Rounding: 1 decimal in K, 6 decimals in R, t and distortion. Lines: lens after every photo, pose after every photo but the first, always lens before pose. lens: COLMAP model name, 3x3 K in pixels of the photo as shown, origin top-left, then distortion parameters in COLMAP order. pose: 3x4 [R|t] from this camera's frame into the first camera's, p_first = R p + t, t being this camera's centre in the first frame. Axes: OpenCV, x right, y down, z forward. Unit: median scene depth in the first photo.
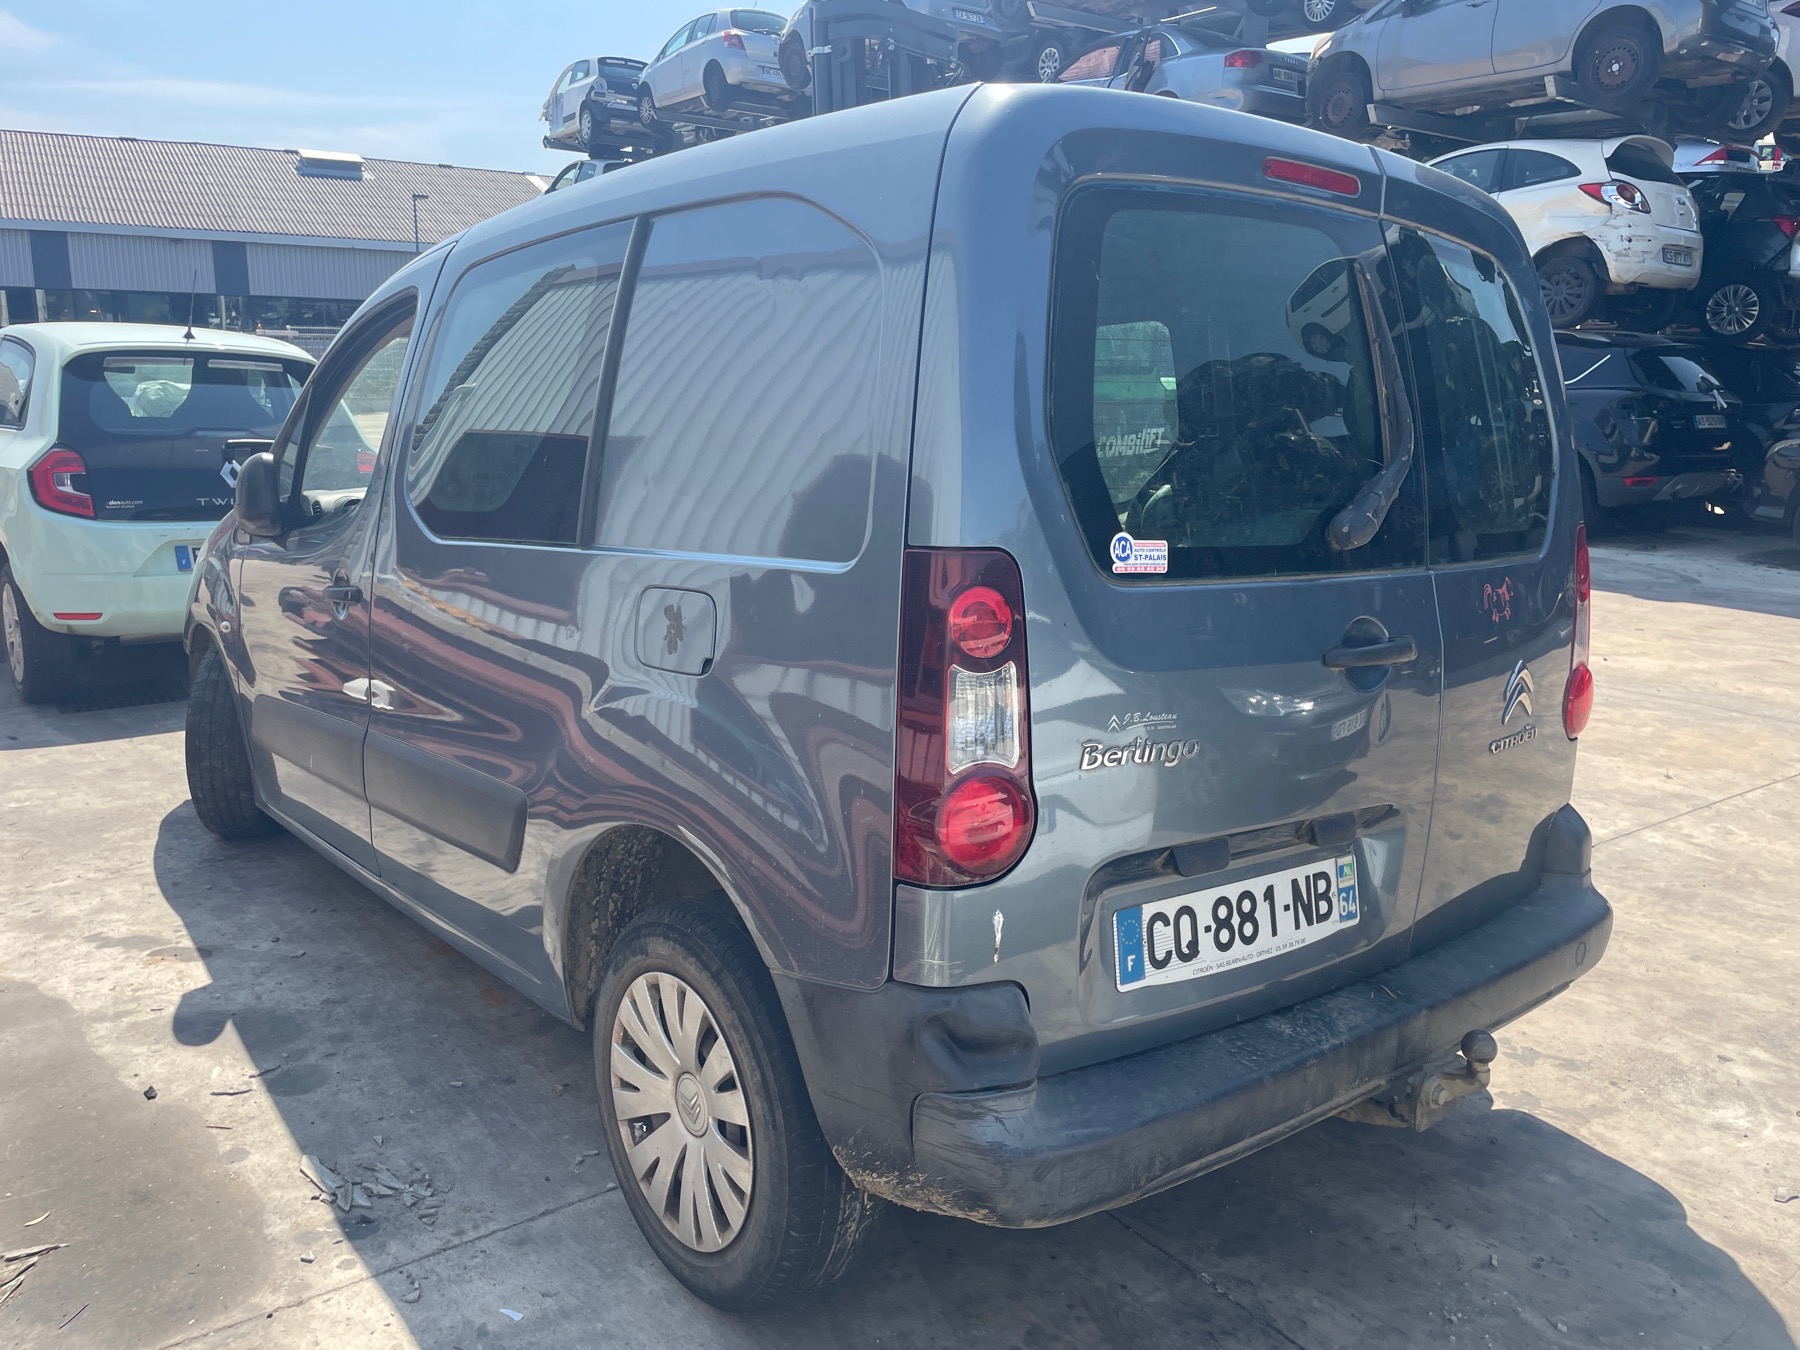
lens RADIAL K [[1367.3, 0, 906.4], [0, 1367.3, 686.3], [0, 0, 1]] dist [0.073062, -0.097245]
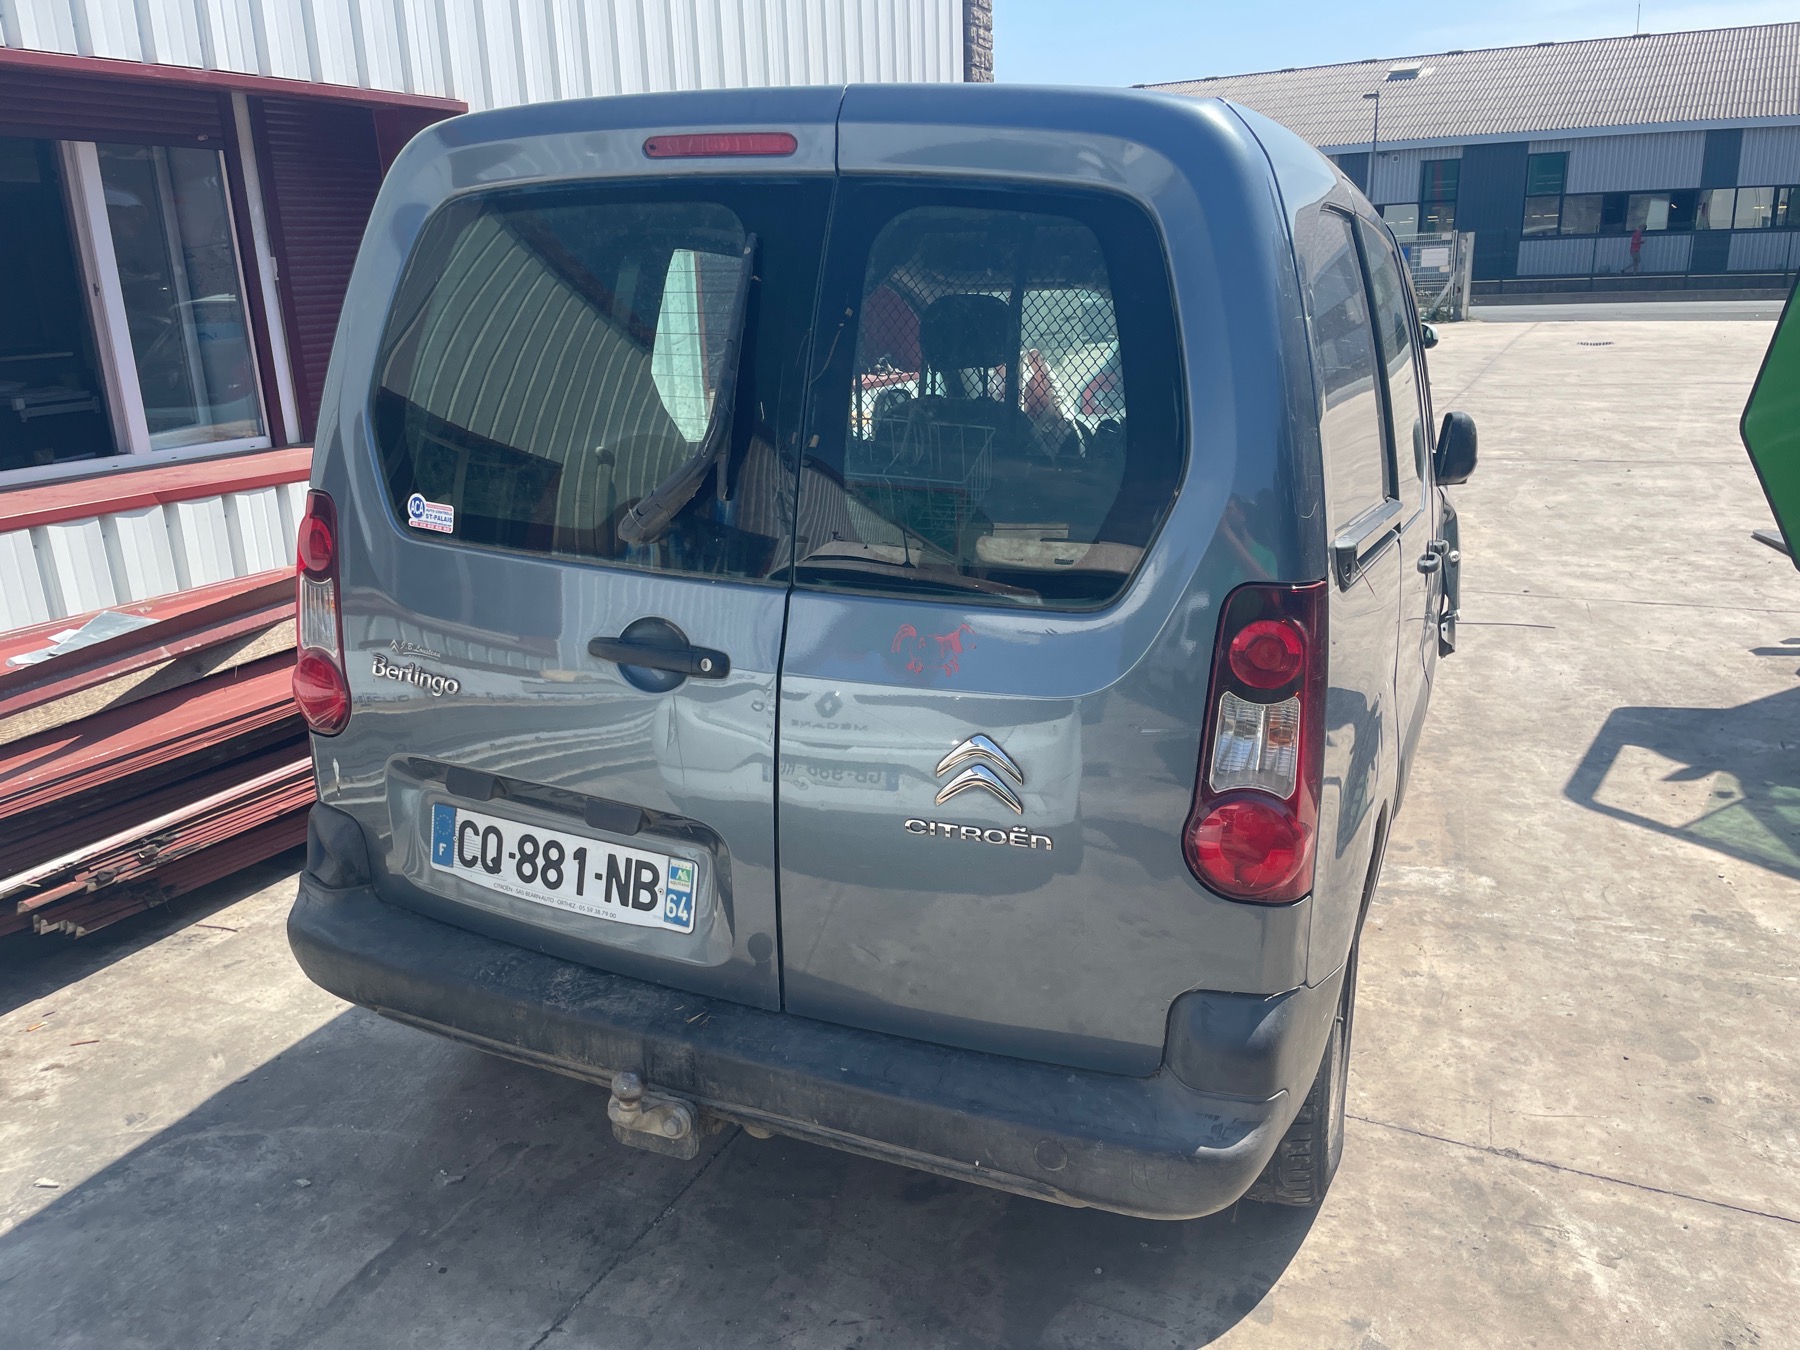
lens RADIAL K [[1367.3, 0, 910.7], [0, 1367.3, 685.4], [0, 0, 1]] dist [0.073062, -0.097245]
pose [[0.460565, 0.226340, -0.858283, 1.157791], [-0.163681, 0.972017, 0.168500, -0.180160], [0.872404, 0.062880, 0.484725, 0.643837]]
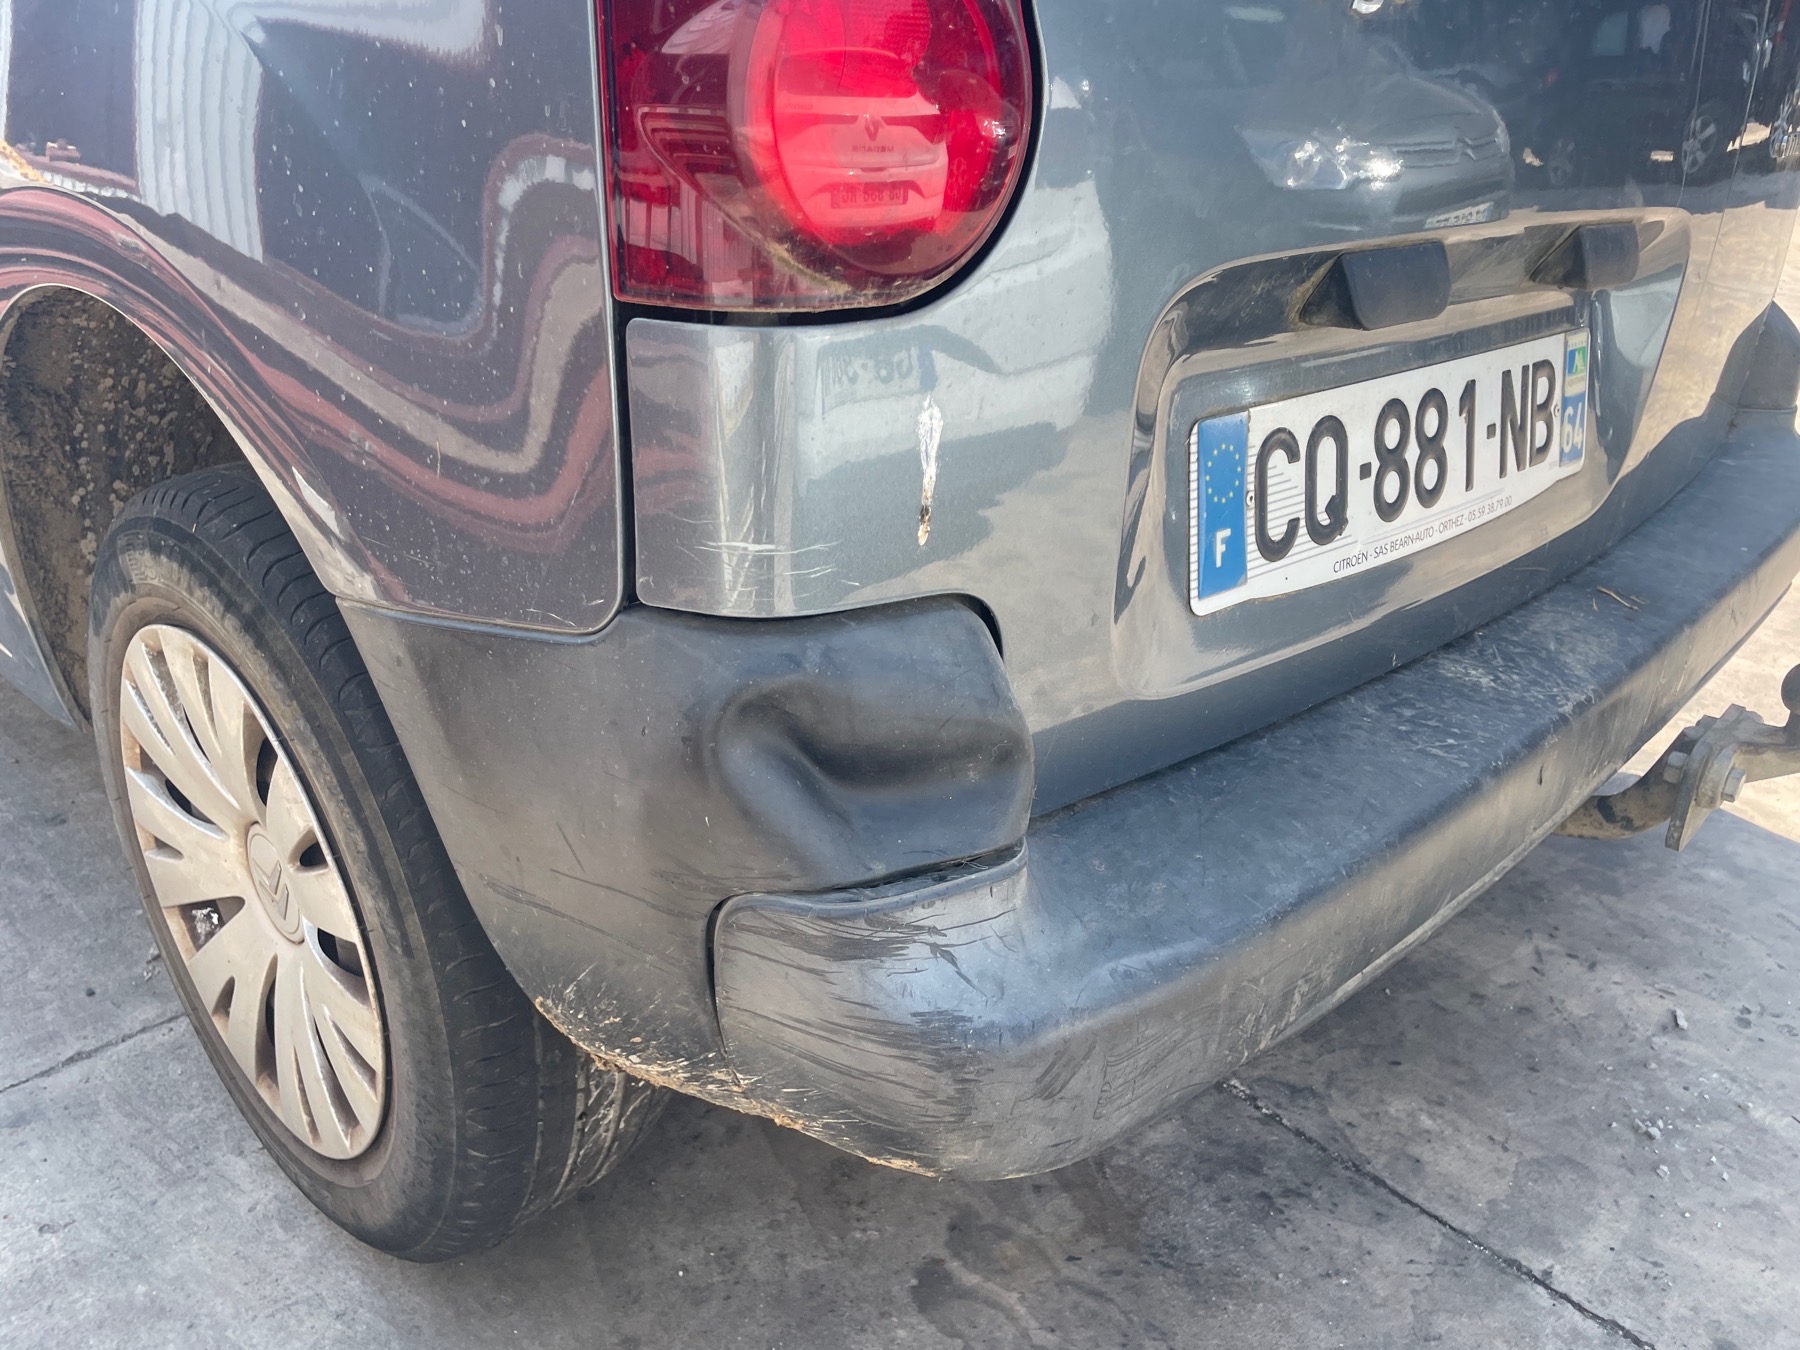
lens RADIAL K [[1367.3, 0, 882.0], [0, 1367.3, 681.5], [0, 0, 1]] dist [0.073062, -0.097245]
pose [[0.993231, -0.048450, 0.105567, 0.011388], [0.021959, 0.970787, 0.238935, 0.117258], [-0.114059, -0.235000, 0.965280, 0.503203]]
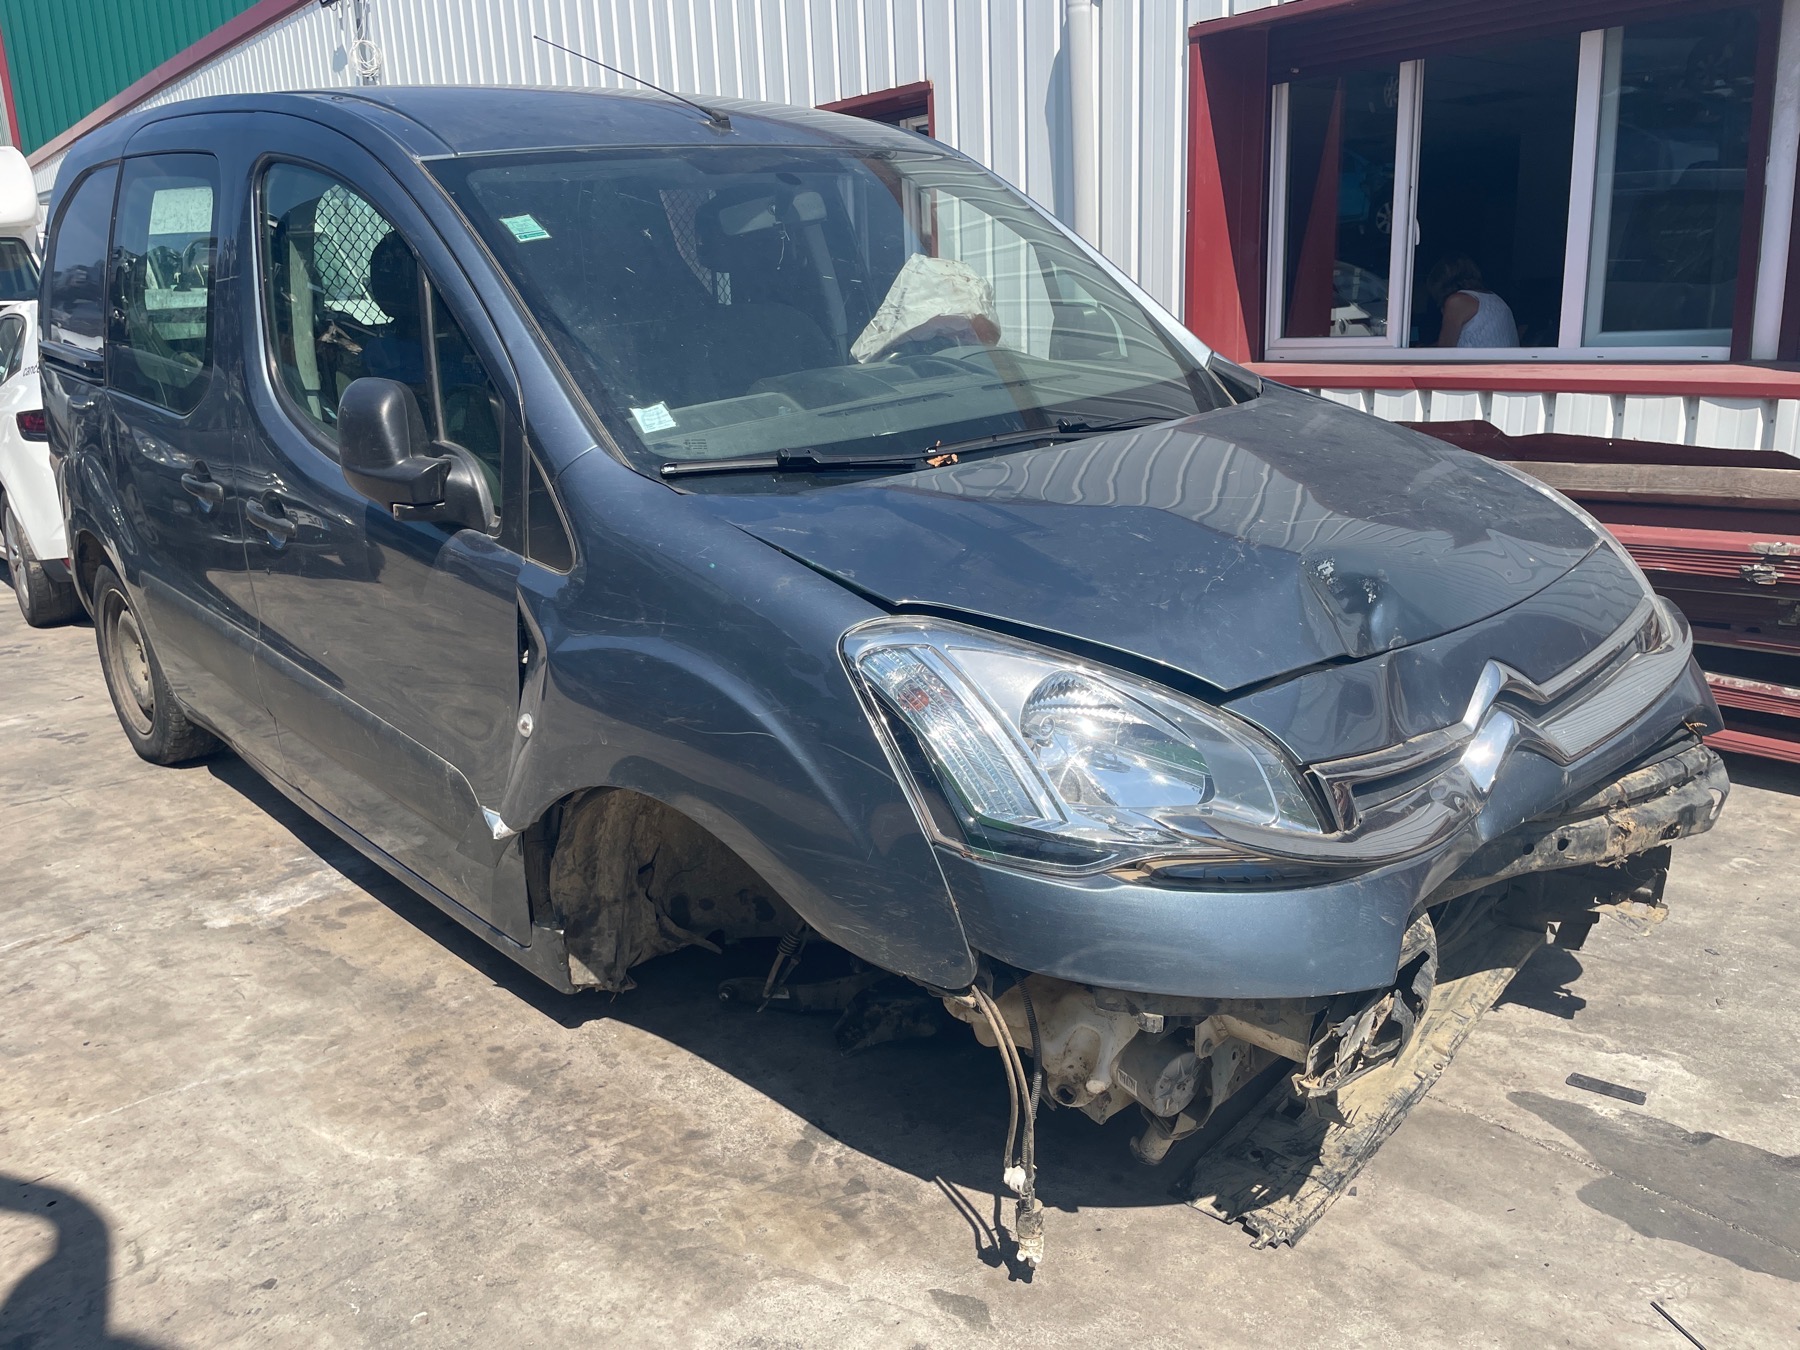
lens RADIAL K [[1367.3, 0, 901.2], [0, 1367.3, 657.1], [0, 0, 1]] dist [0.073062, -0.097245]
pose [[-0.997904, 0.037153, -0.052993, -0.450857], [0.008586, 0.887570, 0.460592, -0.622400], [0.064147, 0.459172, -0.886029, 3.116373]]
